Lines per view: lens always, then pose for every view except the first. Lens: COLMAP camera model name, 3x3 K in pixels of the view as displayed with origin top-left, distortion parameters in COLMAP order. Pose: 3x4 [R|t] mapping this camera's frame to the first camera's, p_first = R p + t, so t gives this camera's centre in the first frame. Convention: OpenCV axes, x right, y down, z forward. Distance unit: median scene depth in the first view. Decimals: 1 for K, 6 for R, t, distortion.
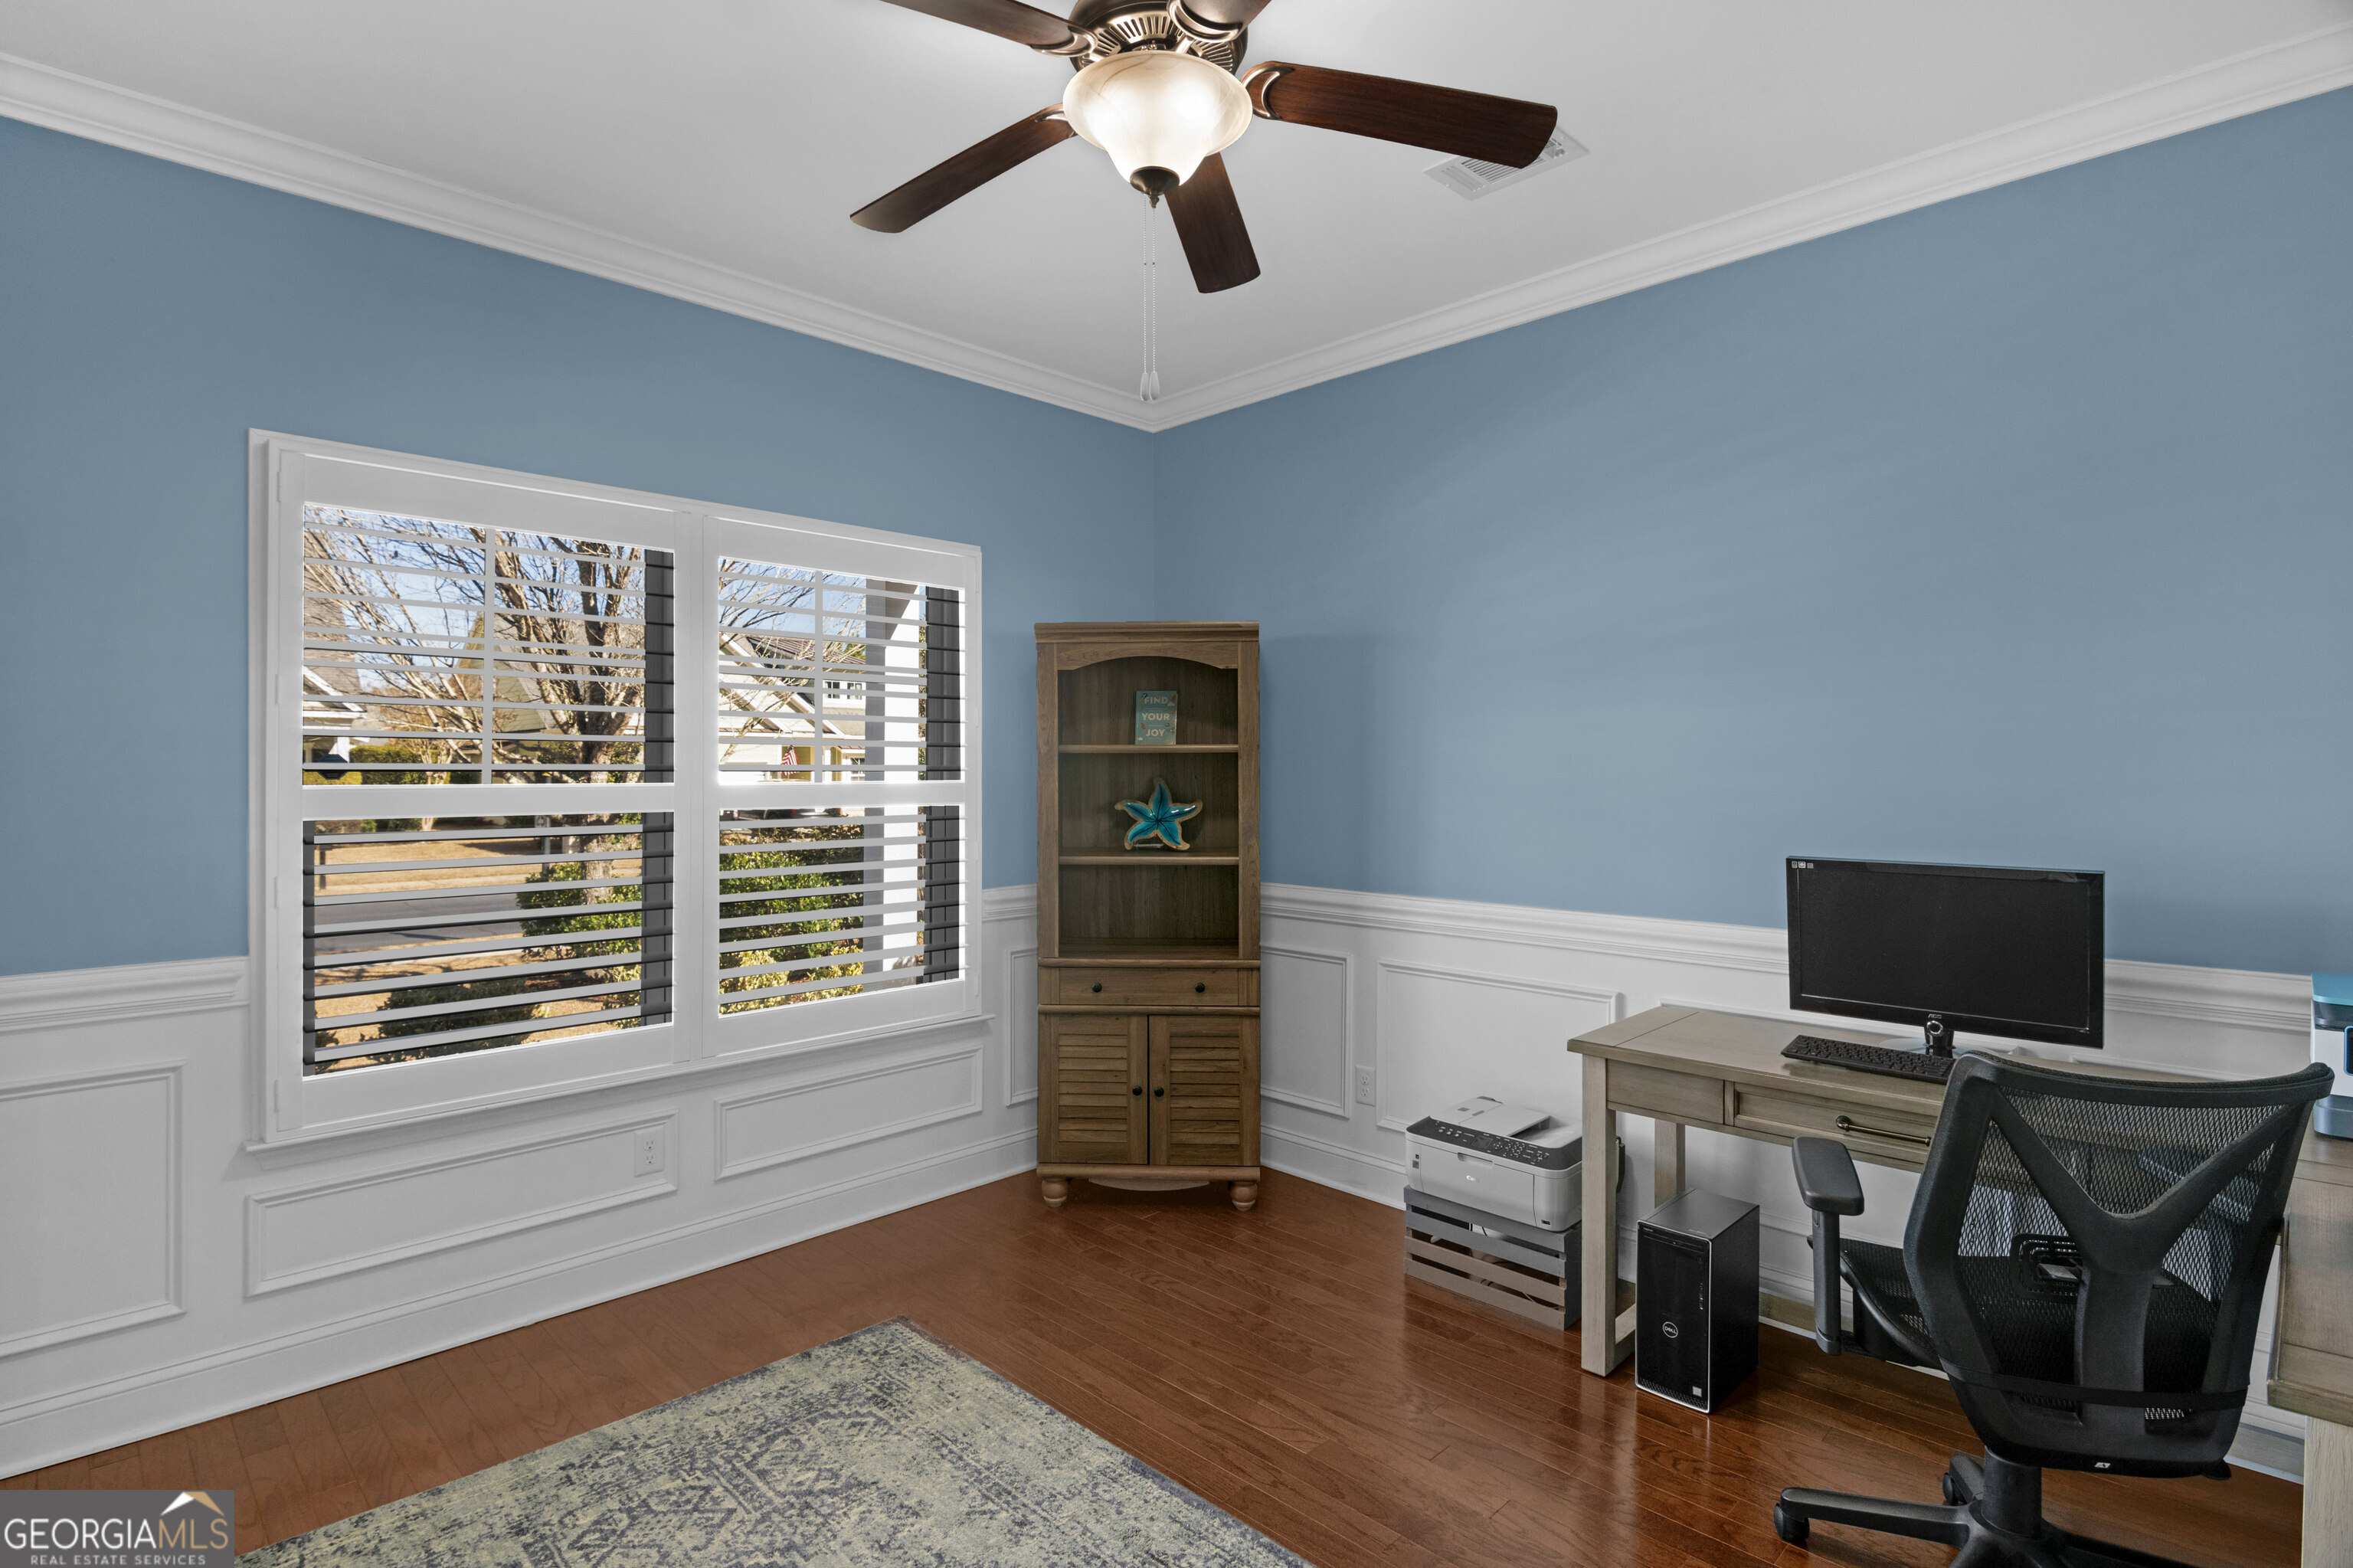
lens RADIAL K [[1196.2, 0, 1167.3], [0, 1196.2, 778.7], [0, 0, 1]] dist [-0.021109, -0.005307]
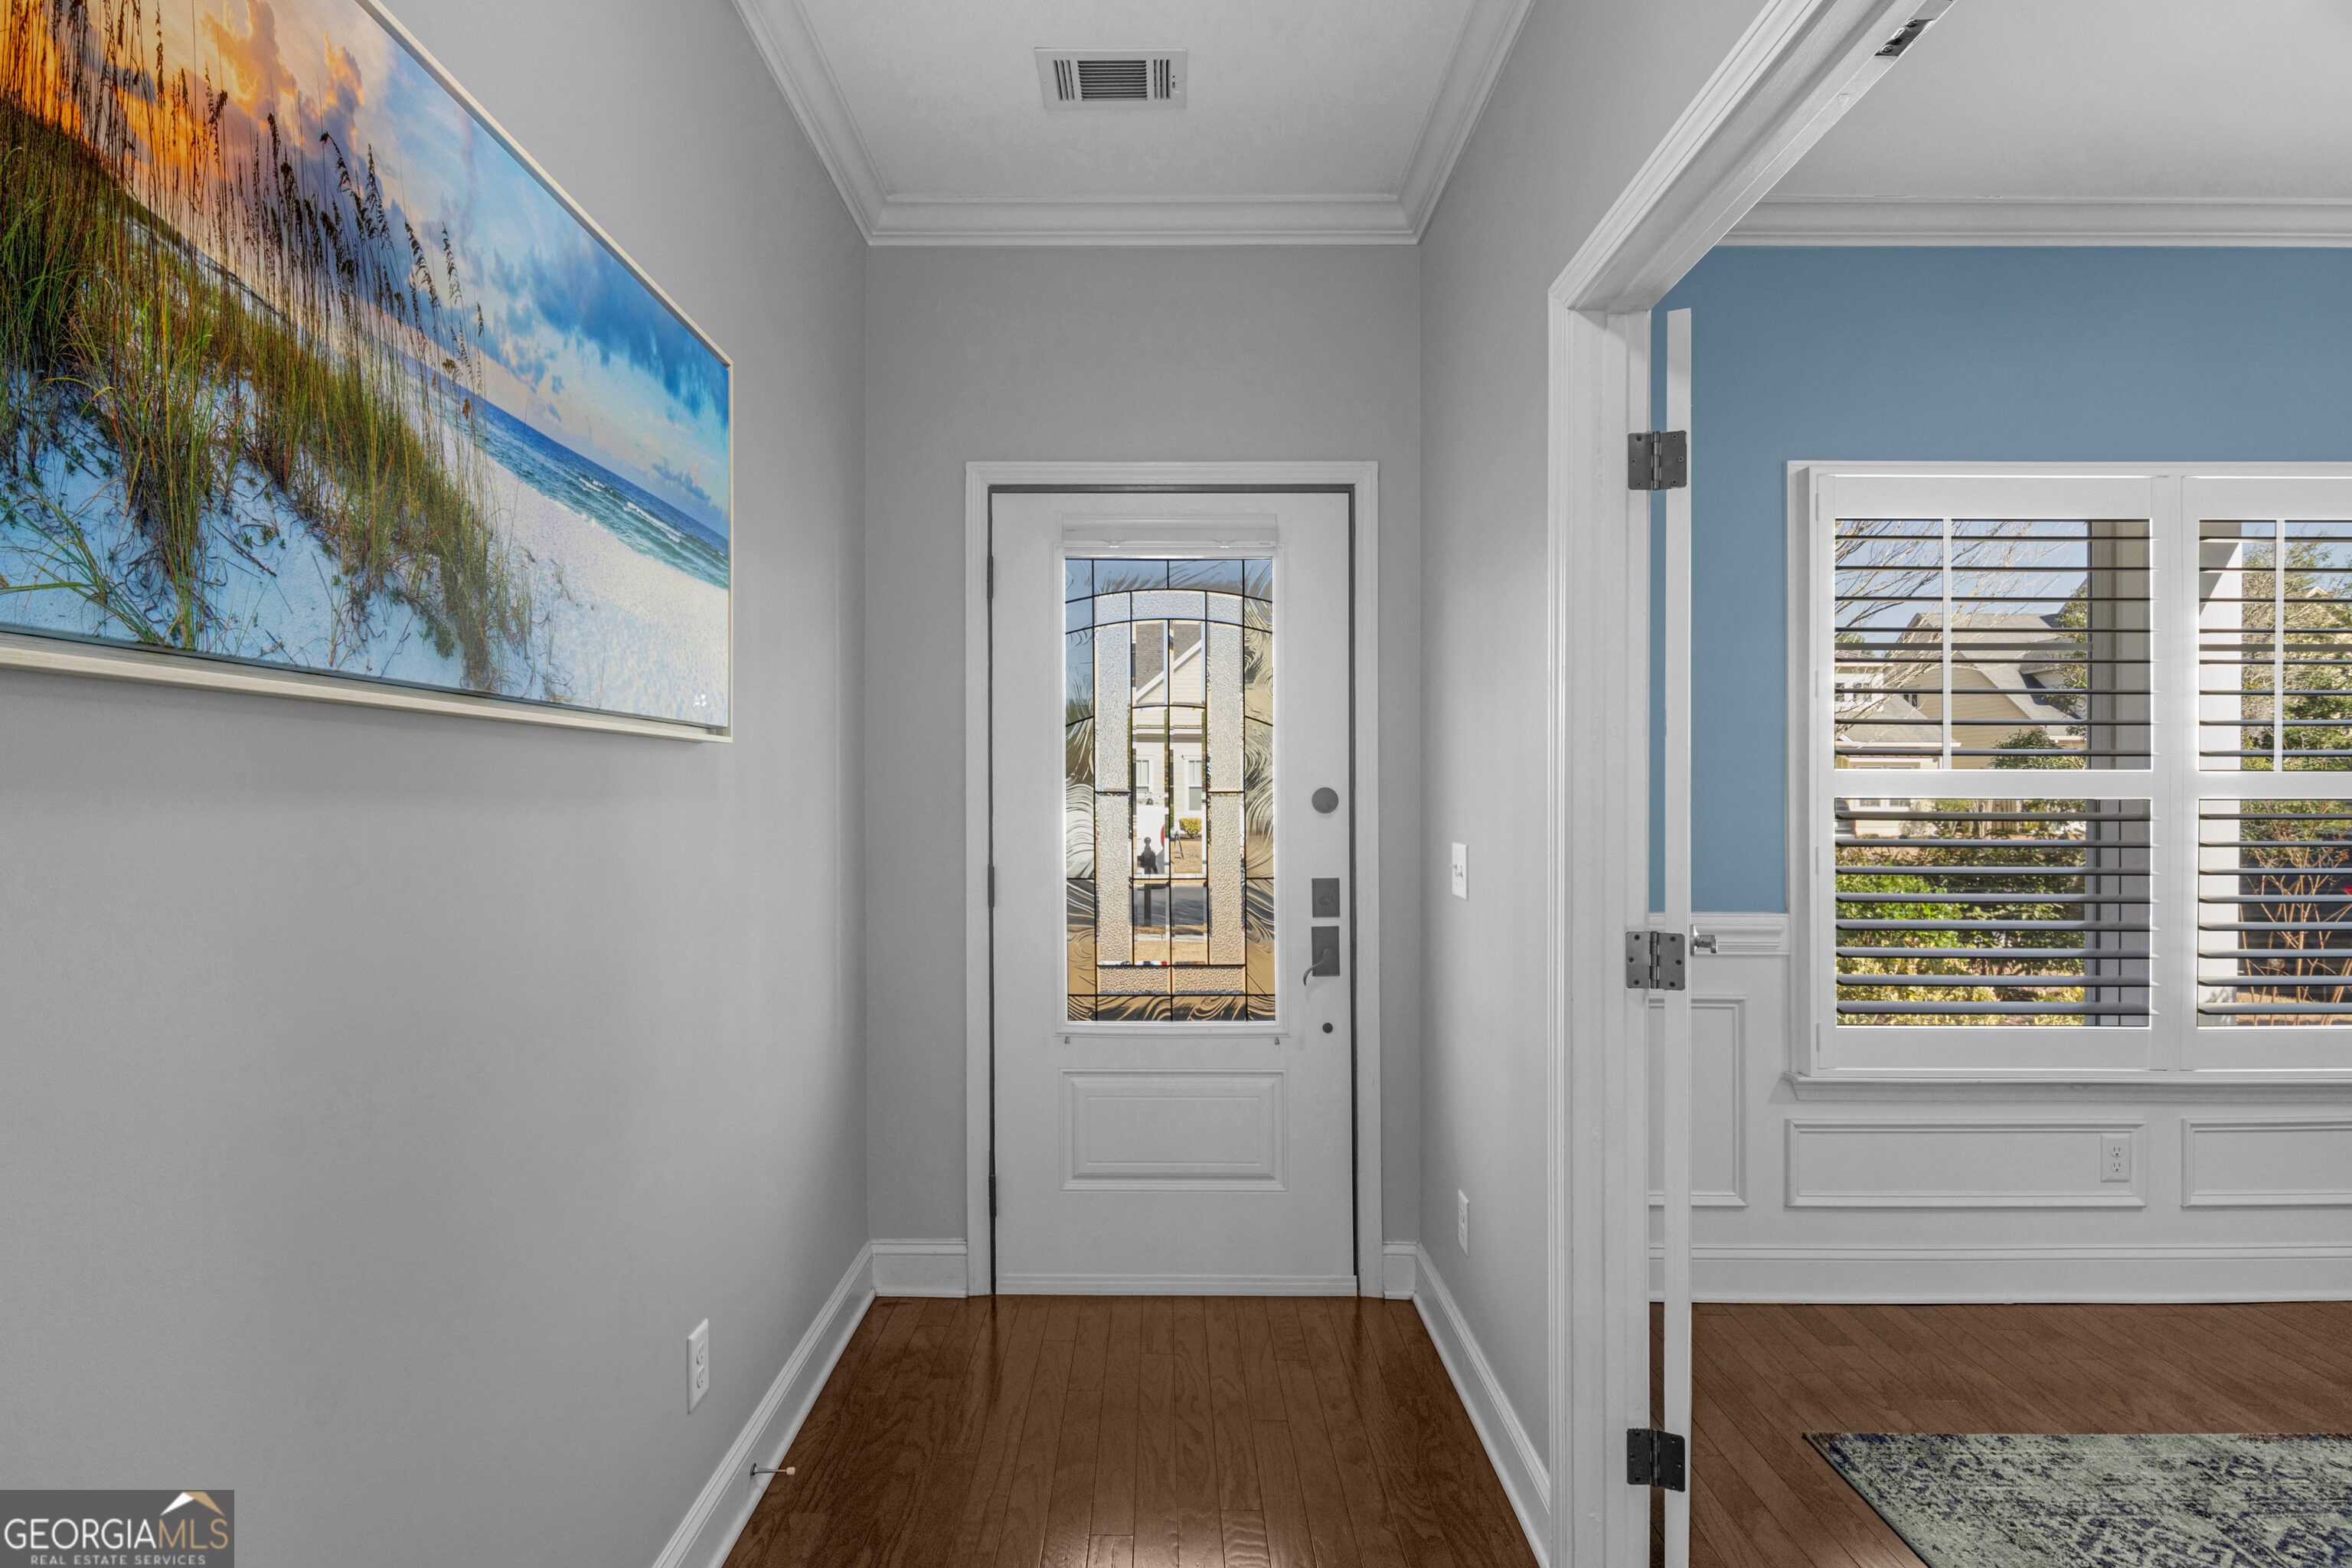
lens RADIAL K [[1195.6, 0, 1170.5], [0, 1195.6, 774.5], [0, 0, 1]] dist [-0.021109, -0.005307]
pose [[0.649431, 0.003260, -0.760413, -0.286812], [-0.001690, 0.999995, 0.002844, 0.010863], [0.760419, -0.000562, 0.649433, -0.229244]]
